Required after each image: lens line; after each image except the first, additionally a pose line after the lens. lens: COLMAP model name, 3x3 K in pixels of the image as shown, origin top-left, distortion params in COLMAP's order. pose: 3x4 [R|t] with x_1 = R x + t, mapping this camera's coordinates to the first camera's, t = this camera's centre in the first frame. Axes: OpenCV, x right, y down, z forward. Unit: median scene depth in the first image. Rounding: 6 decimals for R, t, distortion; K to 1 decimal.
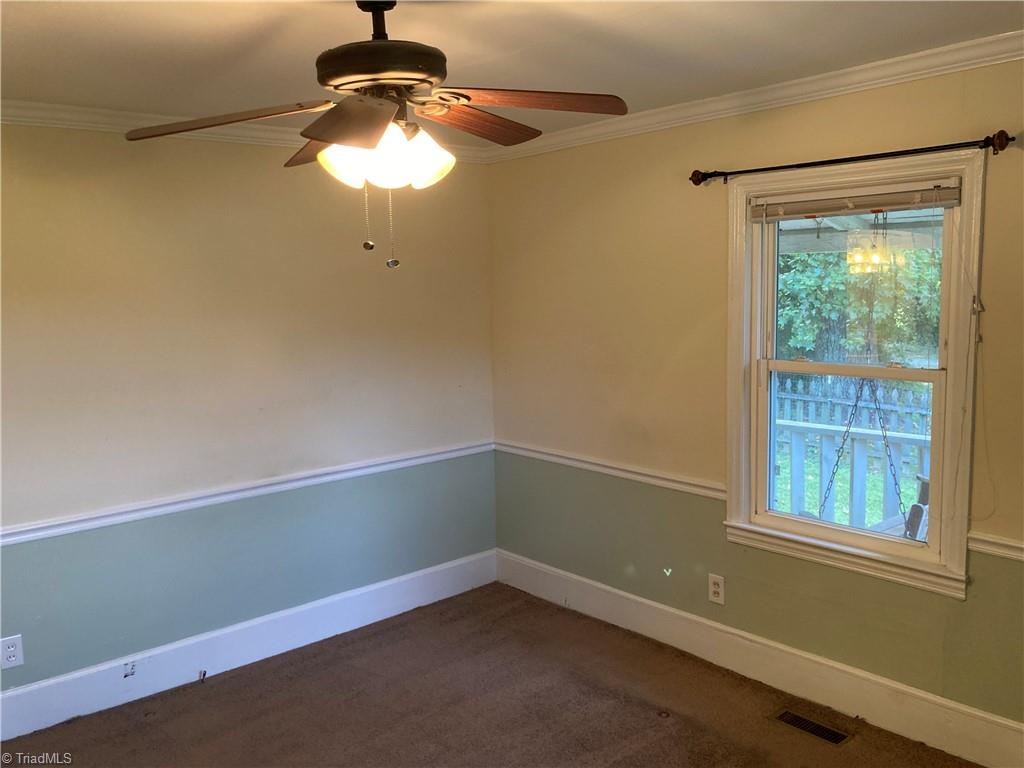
lens RADIAL K [[827.5, 0, 512.0], [0, 827.5, 384.0], [0, 0, 1]] dist [-0.002431, -0.002285]
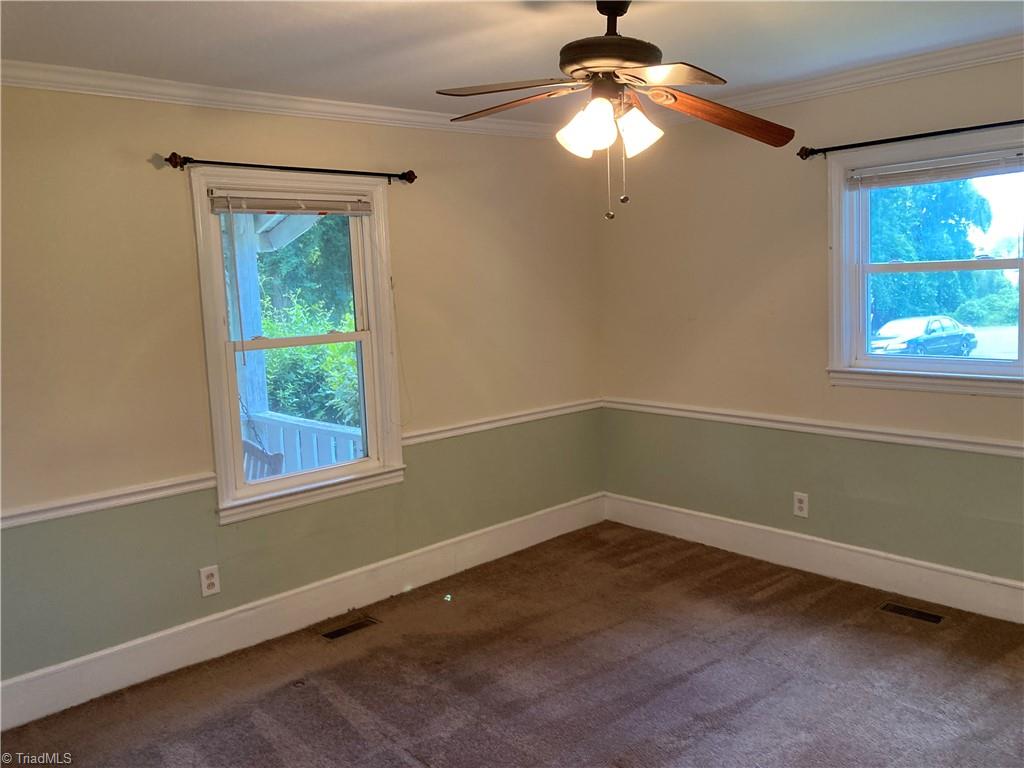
lens RADIAL K [[823.4, 0, 508.9], [0, 823.4, 380.3], [0, 0, 1]] dist [0.043930, -0.043984]
pose [[0.003533, -0.098763, 0.995105, -0.833000], [0.167708, 0.981075, 0.096775, -0.026543], [-0.985830, 0.166545, 0.020030, 0.690260]]
